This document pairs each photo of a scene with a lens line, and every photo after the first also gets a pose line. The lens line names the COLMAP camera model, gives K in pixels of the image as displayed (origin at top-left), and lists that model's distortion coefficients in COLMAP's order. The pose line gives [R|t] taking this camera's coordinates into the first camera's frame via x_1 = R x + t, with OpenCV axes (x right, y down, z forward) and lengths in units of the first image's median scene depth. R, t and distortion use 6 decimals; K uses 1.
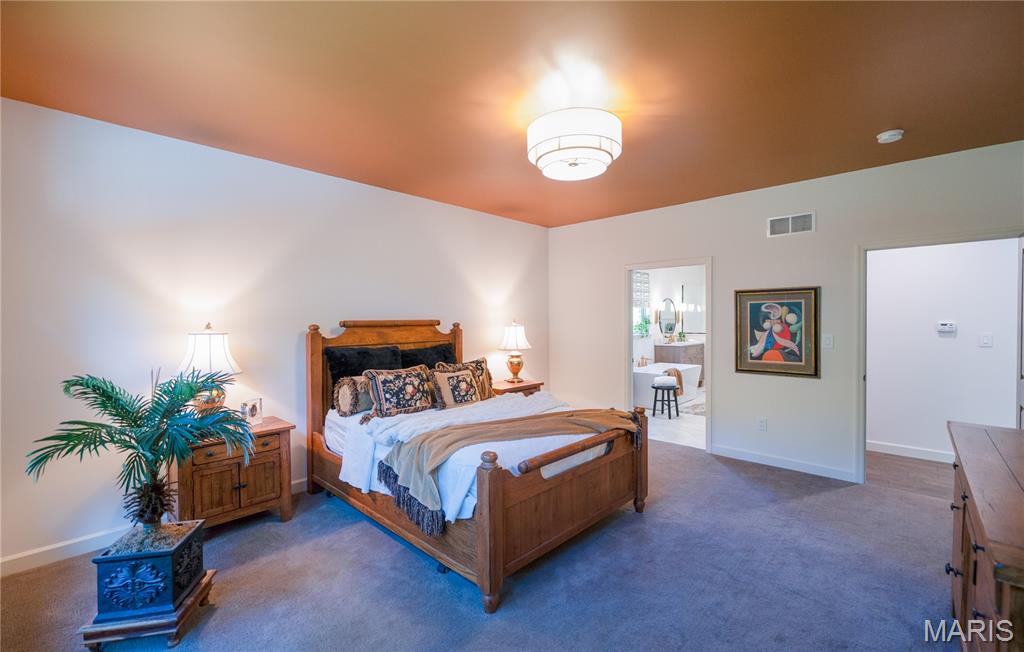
lens RADIAL K [[424.3, 0, 516.6], [0, 424.3, 326.8], [0, 0, 1]] dist [0.003755, 0.000262]
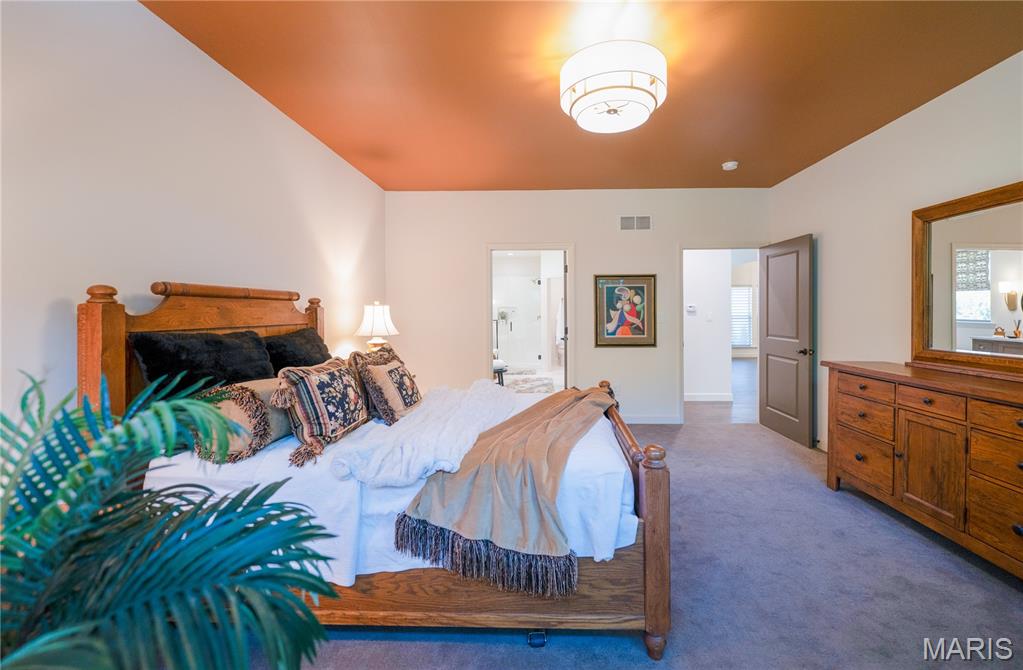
lens RADIAL K [[419.7, 0, 528.3], [0, 419.7, 316.1], [0, 0, 1]] dist [0.007602, 0.000271]
pose [[0.750362, -0.003088, 0.661020, -0.411600], [0.011909, 0.999890, -0.008848, 0.036759], [-0.660920, 0.014511, 0.750316, 0.324798]]
